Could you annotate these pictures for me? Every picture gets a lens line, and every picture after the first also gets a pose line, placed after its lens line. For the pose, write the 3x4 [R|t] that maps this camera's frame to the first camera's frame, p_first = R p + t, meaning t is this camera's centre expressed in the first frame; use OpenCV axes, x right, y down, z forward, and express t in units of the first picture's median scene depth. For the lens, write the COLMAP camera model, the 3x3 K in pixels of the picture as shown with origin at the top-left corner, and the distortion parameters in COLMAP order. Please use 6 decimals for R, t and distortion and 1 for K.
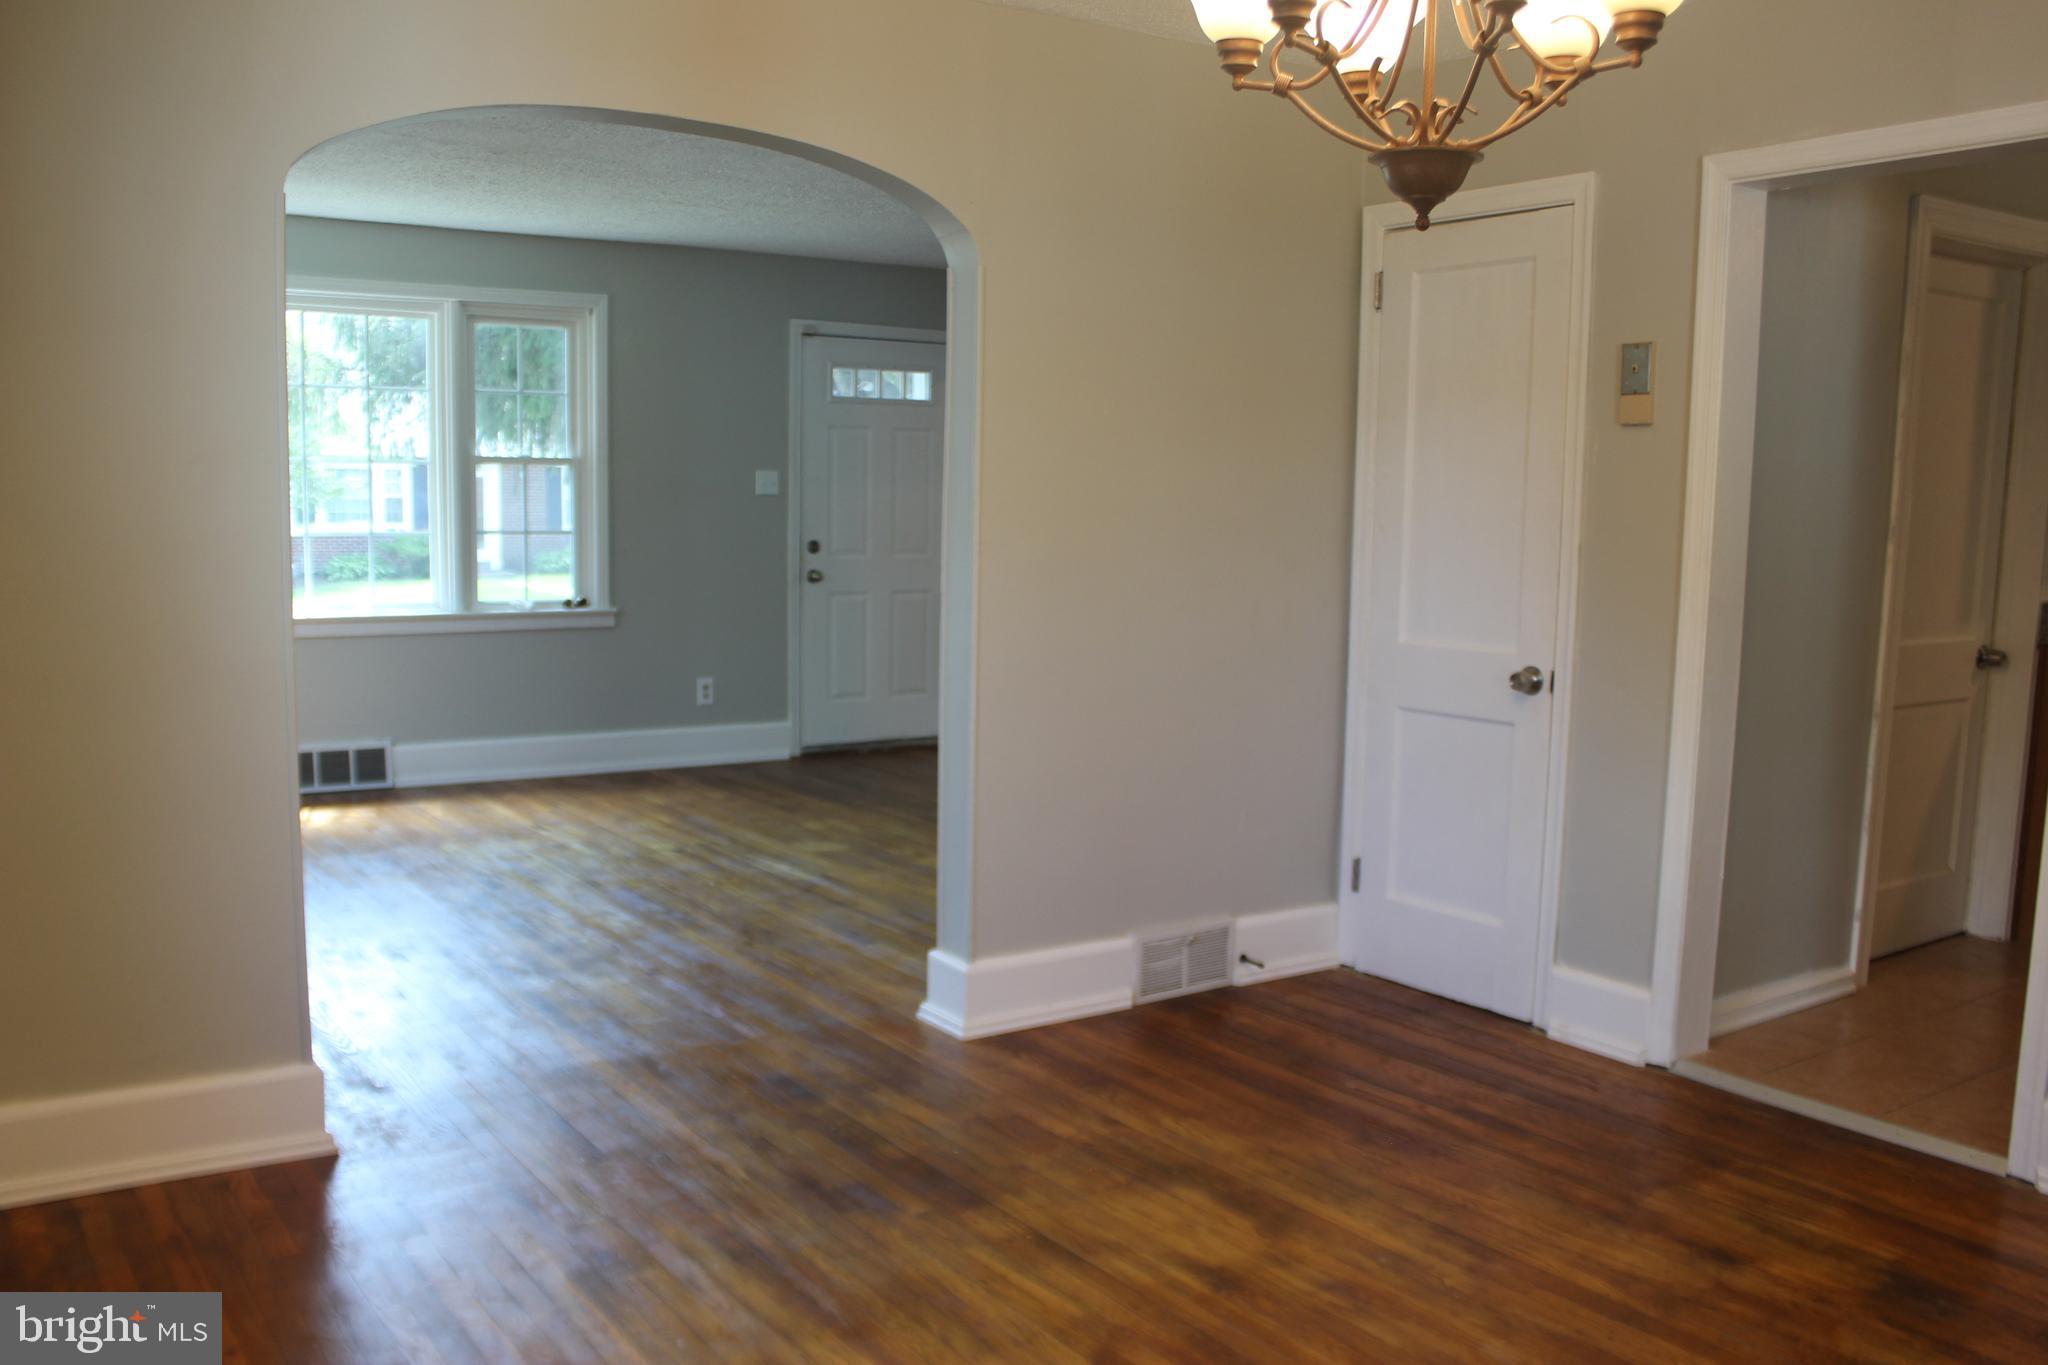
lens RADIAL K [[1704.2, 0, 999.4], [0, 1704.2, 726.5], [0, 0, 1]] dist [-0.169199, 0.141370]
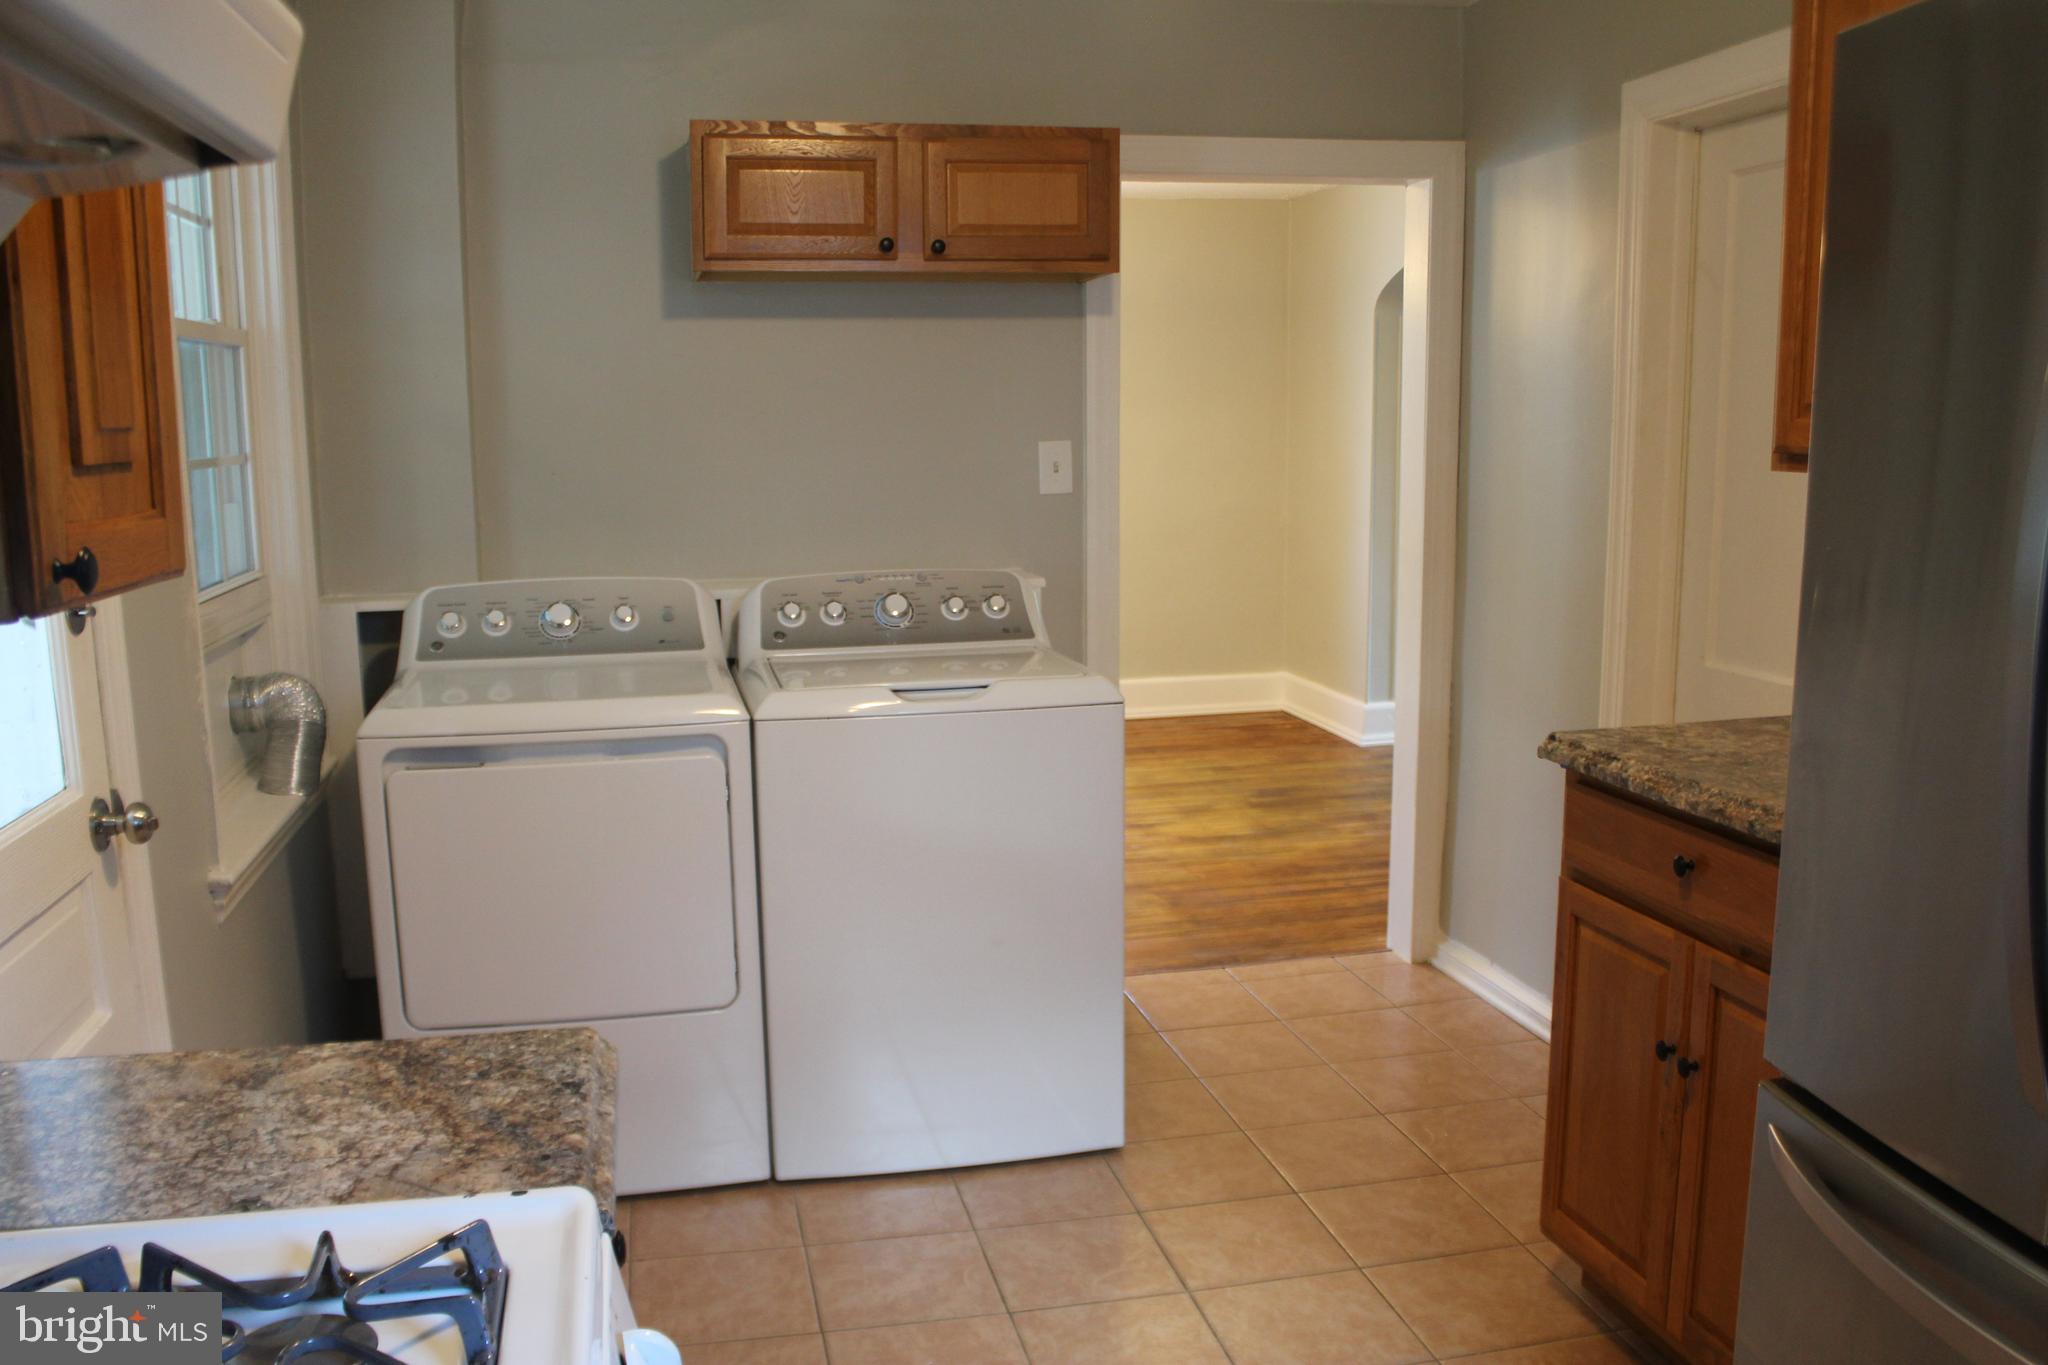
lens RADIAL K [[1704.2, 0, 999.4], [0, 1704.2, 726.5], [0, 0, 1]] dist [-0.169199, 0.141370]
pose [[-0.378006, 0.153154, -0.913047, 1.835153], [-0.115632, 0.970689, 0.210695, -0.182859], [0.918554, 0.185222, -0.349216, 1.361426]]
